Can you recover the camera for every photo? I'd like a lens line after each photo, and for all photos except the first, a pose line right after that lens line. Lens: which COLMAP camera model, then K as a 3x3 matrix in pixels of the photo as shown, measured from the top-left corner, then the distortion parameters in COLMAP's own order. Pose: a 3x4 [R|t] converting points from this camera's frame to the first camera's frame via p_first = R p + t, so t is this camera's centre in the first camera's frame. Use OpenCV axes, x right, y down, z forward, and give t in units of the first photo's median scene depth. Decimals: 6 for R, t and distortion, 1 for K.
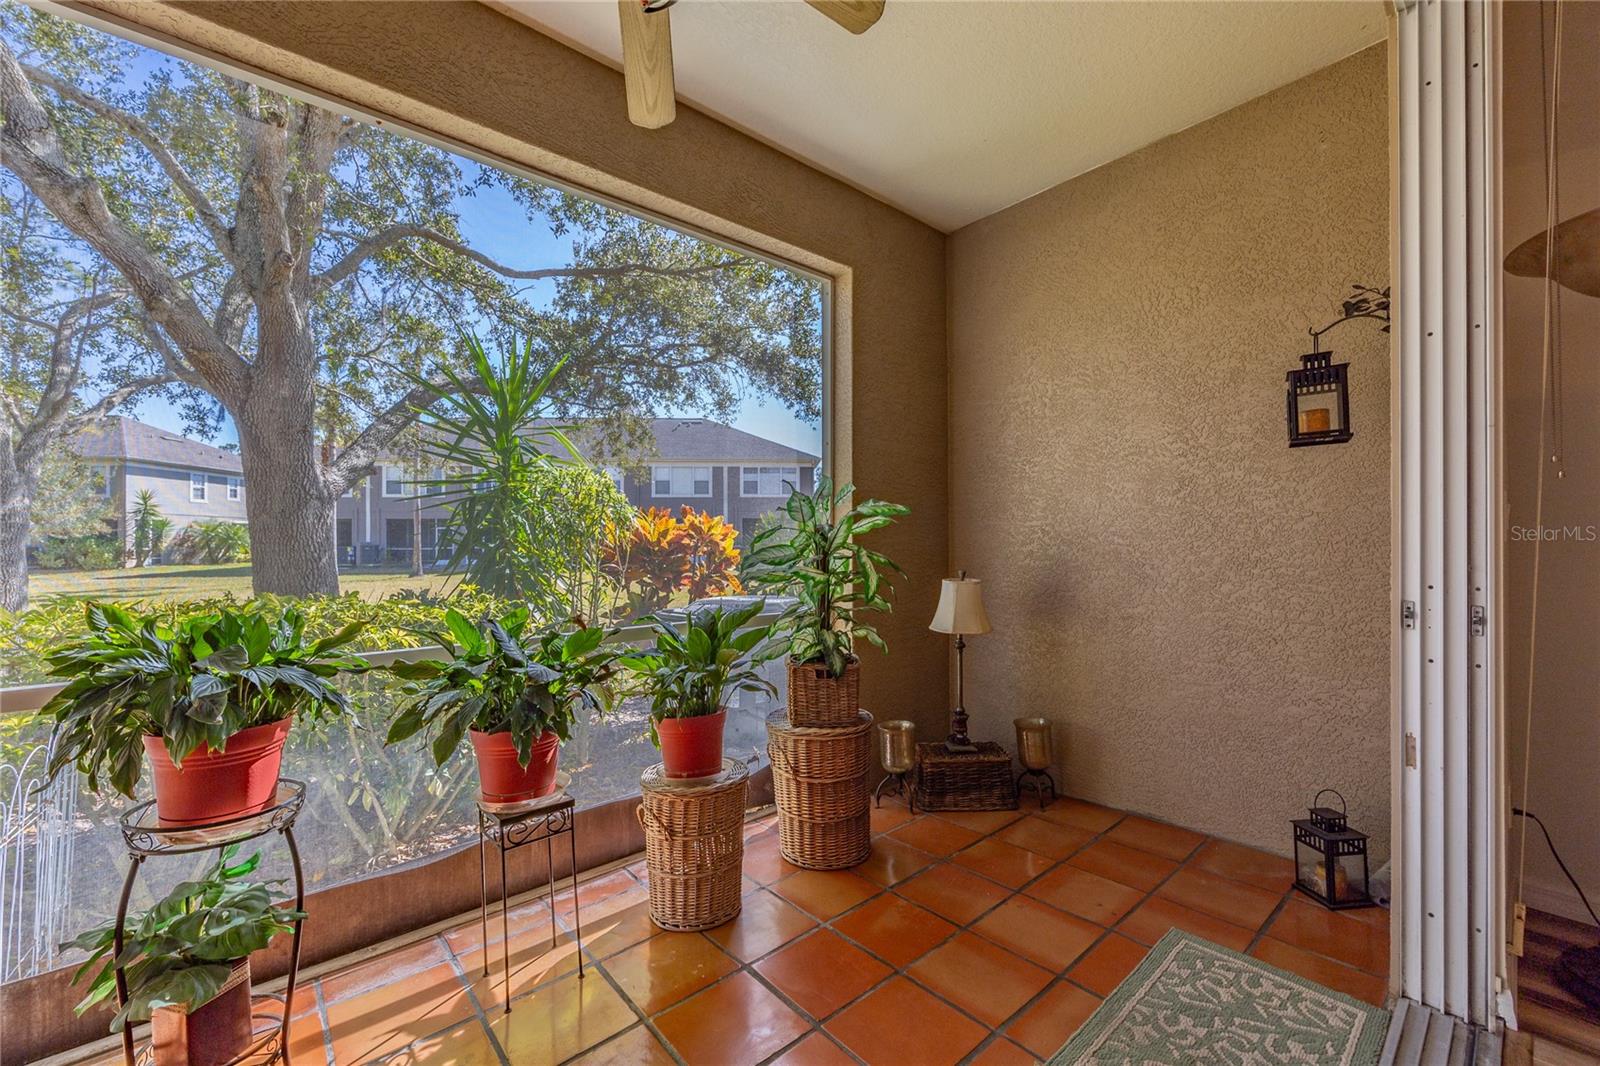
lens RADIAL K [[637.6, 0, 800.8], [0, 637.6, 544.3], [0, 0, 1]] dist [0.002344, 0.000161]
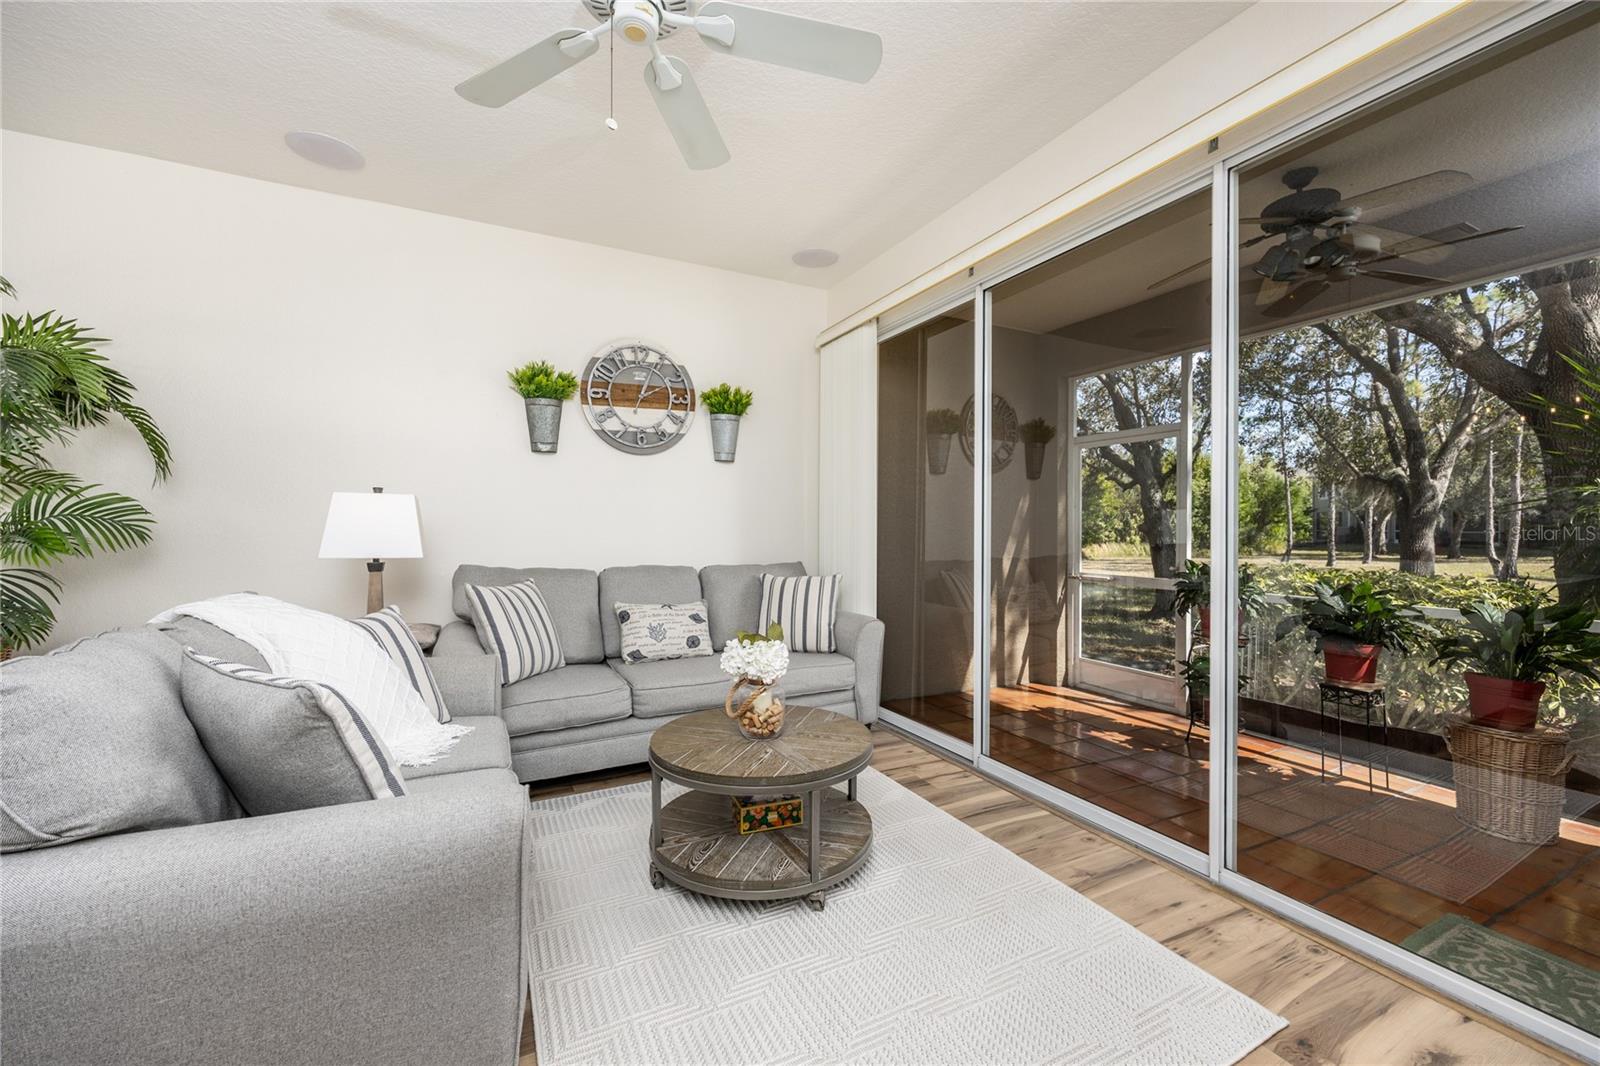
lens RADIAL K [[637.6, 0, 797.5], [0, 637.6, 530.9], [0, 0, 1]] dist [0.002344, 0.000161]
pose [[-0.256998, 0.001569, -0.966411, 0.815896], [0.002873, 0.999996, 0.000859, -0.013158], [0.966408, -0.002555, -0.257001, 0.003336]]
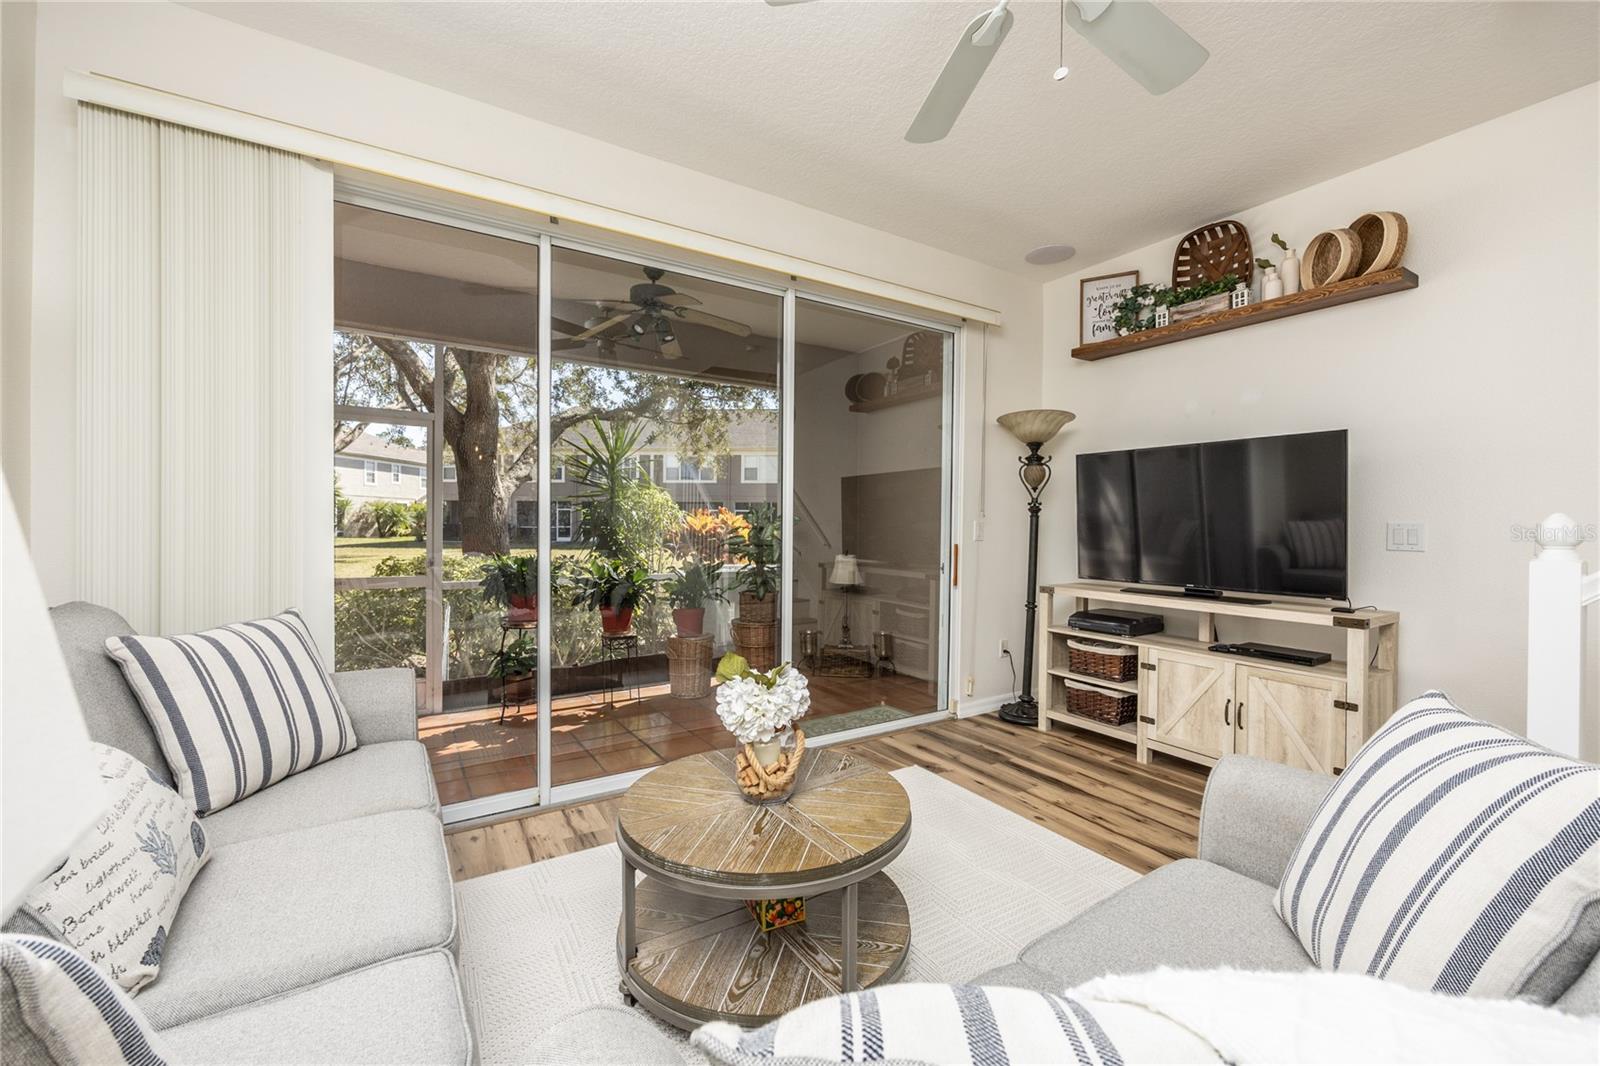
lens RADIAL K [[637.6, 0, 798.0], [0, 637.6, 530.9], [0, 0, 1]] dist [0.002344, 0.000161]
pose [[0.988985, 0.015475, -0.147204, 0.310826], [-0.014427, 0.999862, 0.008183, -0.022785], [0.147311, -0.005969, 0.989072, -0.680981]]
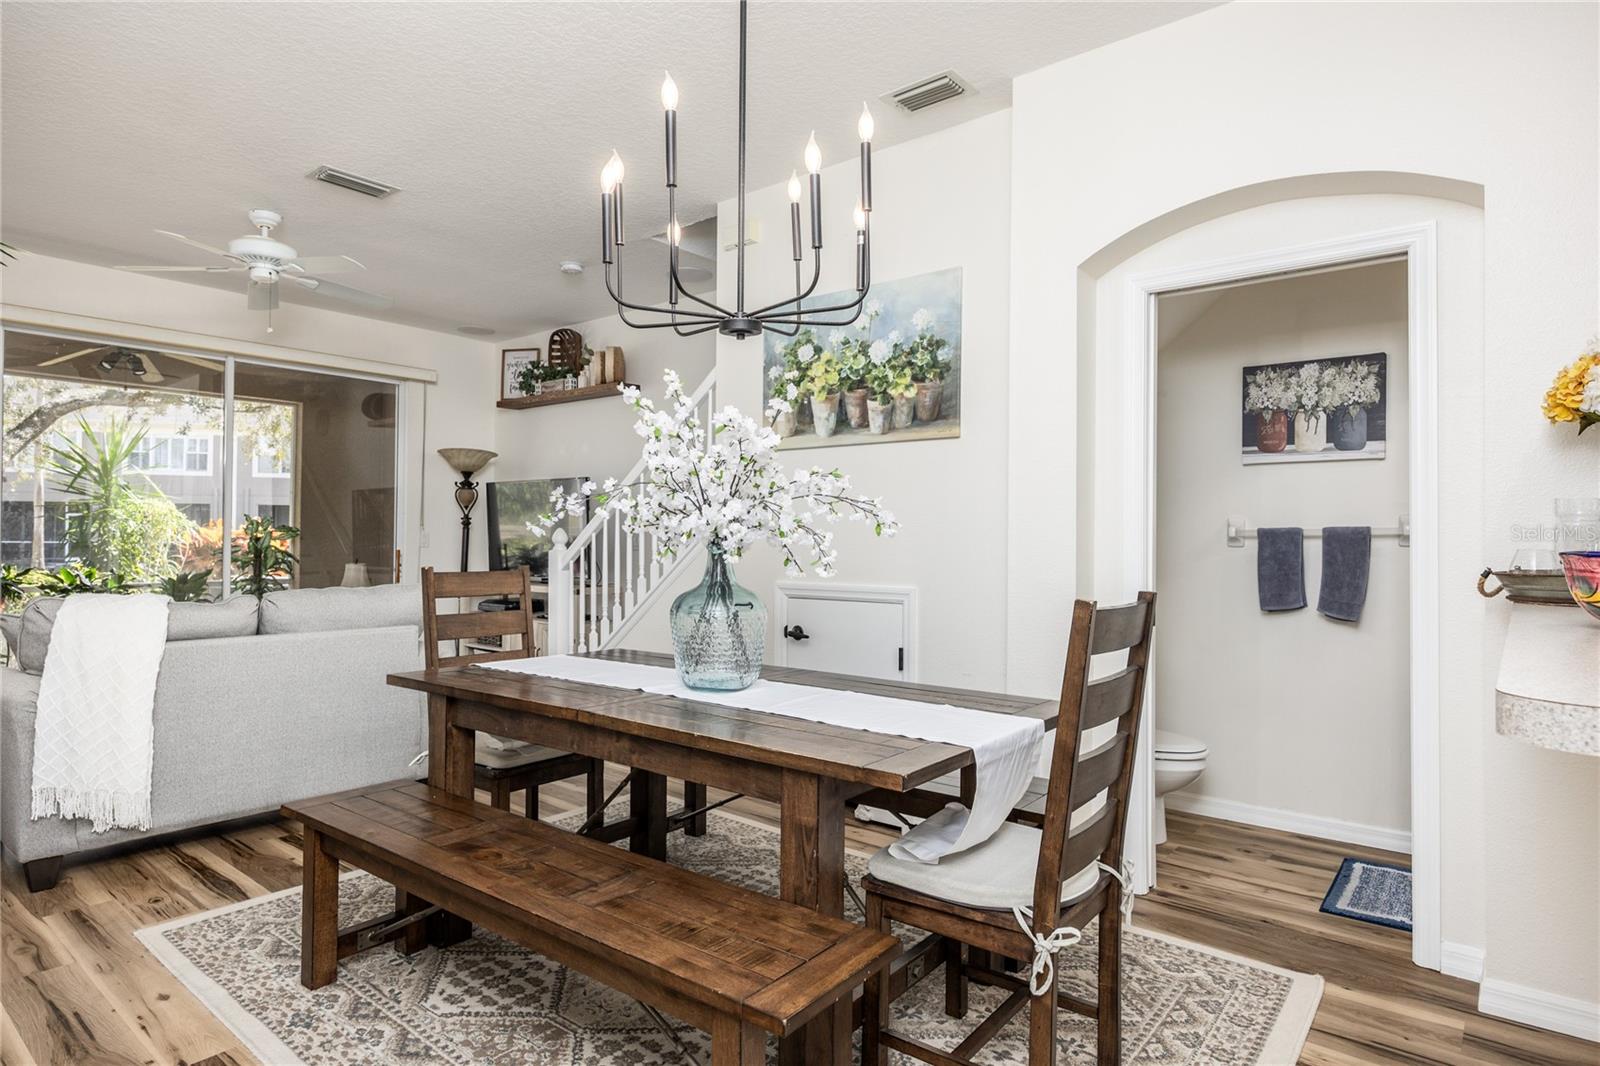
lens RADIAL K [[884.1, 0, 796.1], [0, 884.1, 538.2], [0, 0, 1]] dist [-0.005874, -0.000749]
pose [[0.985036, 0.011514, 0.171965, 0.949198], [-0.011520, 0.999933, -0.000963, -0.029400], [-0.171964, -0.001032, 0.985103, -1.626706]]
